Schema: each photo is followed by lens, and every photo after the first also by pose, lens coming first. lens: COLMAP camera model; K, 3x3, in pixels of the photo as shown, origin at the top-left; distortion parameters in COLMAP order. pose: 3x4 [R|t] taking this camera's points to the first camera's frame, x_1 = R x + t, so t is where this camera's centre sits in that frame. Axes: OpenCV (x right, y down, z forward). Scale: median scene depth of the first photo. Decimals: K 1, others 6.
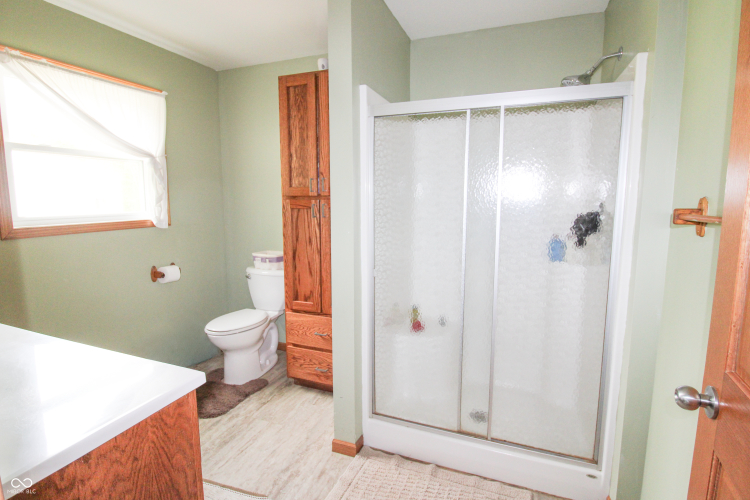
lens RADIAL K [[379.4, 0, 377.3], [0, 379.4, 241.5], [0, 0, 1]] dist [-0.000039, -0.013301]
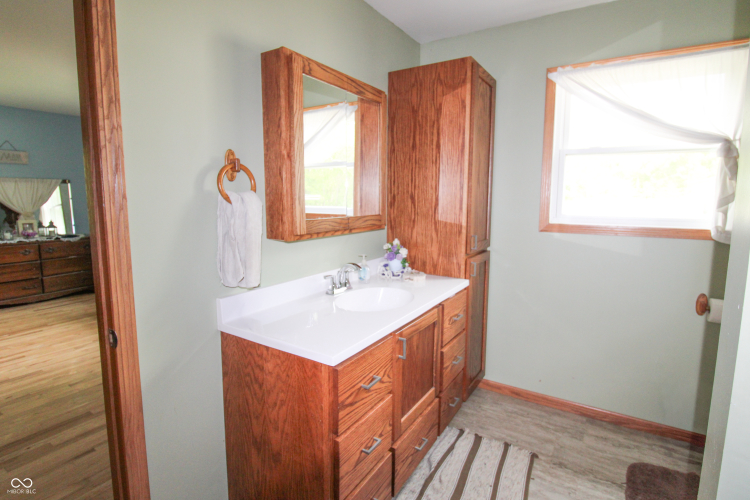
lens RADIAL K [[379.4, 0, 377.3], [0, 379.4, 241.5], [0, 0, 1]] dist [-0.000039, -0.013301]
pose [[-0.208935, 0.117771, -0.970812, 0.580524], [-0.125752, 0.981245, 0.146101, -0.164370], [0.969811, 0.152607, -0.190206, 1.403583]]
